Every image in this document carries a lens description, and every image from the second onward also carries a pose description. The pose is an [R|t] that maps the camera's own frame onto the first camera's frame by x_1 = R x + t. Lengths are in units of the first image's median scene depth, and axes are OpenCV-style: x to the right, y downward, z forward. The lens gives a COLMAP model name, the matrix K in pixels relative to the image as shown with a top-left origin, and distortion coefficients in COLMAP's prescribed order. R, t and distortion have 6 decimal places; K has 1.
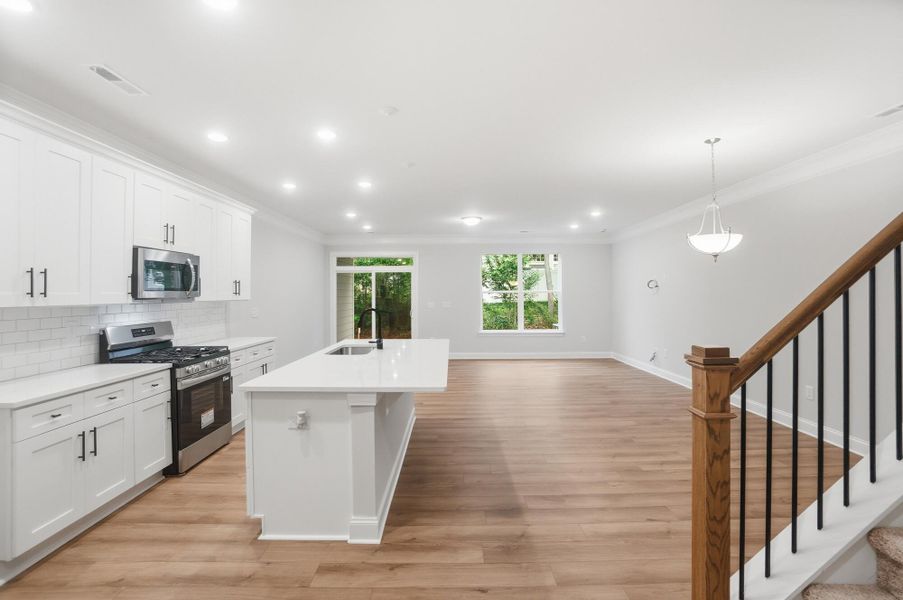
lens RADIAL K [[403.7, 0, 451.4], [0, 403.7, 292.6], [0, 0, 1]] dist [-0.081430, 0.032976]
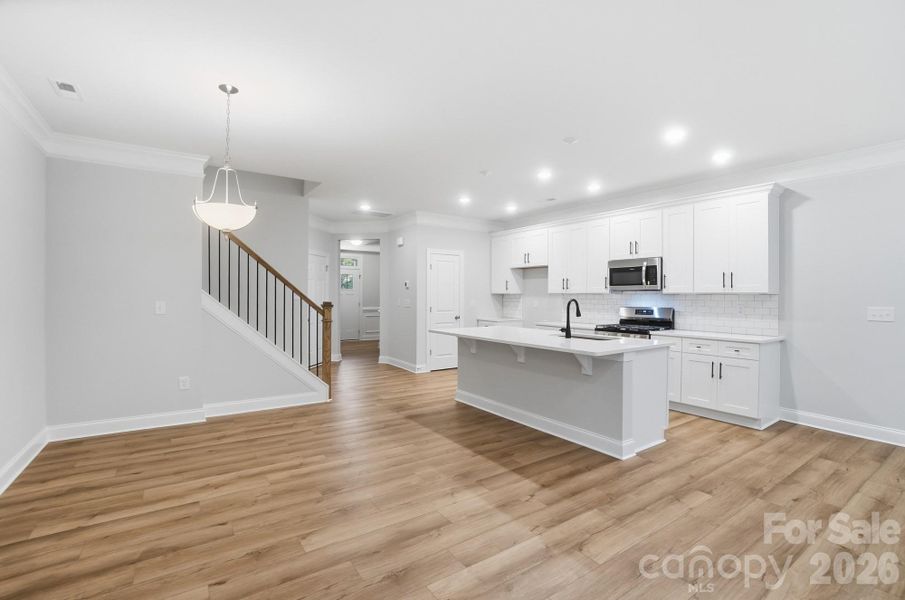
lens RADIAL K [[404.6, 0, 452.4], [0, 404.6, 292.6], [0, 0, 1]] dist [-0.081430, 0.032976]
pose [[-0.821547, -0.000621, -0.570140, 0.779877], [0.002728, 0.999984, -0.005020, 0.031710], [0.570134, -0.005679, -0.821532, 1.988314]]
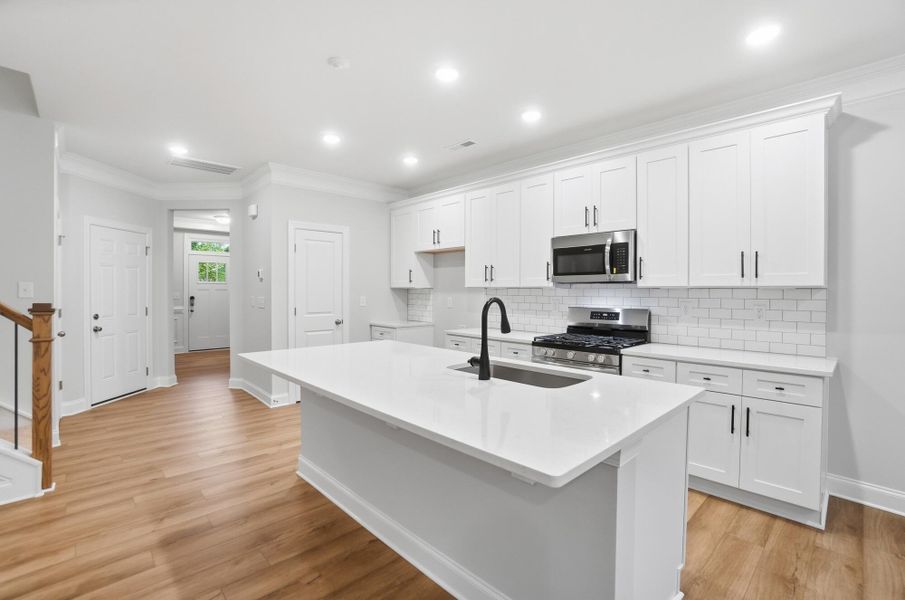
lens RADIAL K [[404.6, 0, 452.4], [0, 404.6, 292.6], [0, 0, 1]] dist [-0.081430, 0.032976]
pose [[-0.717078, 0.008629, -0.696939, 0.234604], [0.003574, 0.999956, 0.008702, 0.032516], [0.696984, 0.003749, -0.717077, 1.572217]]
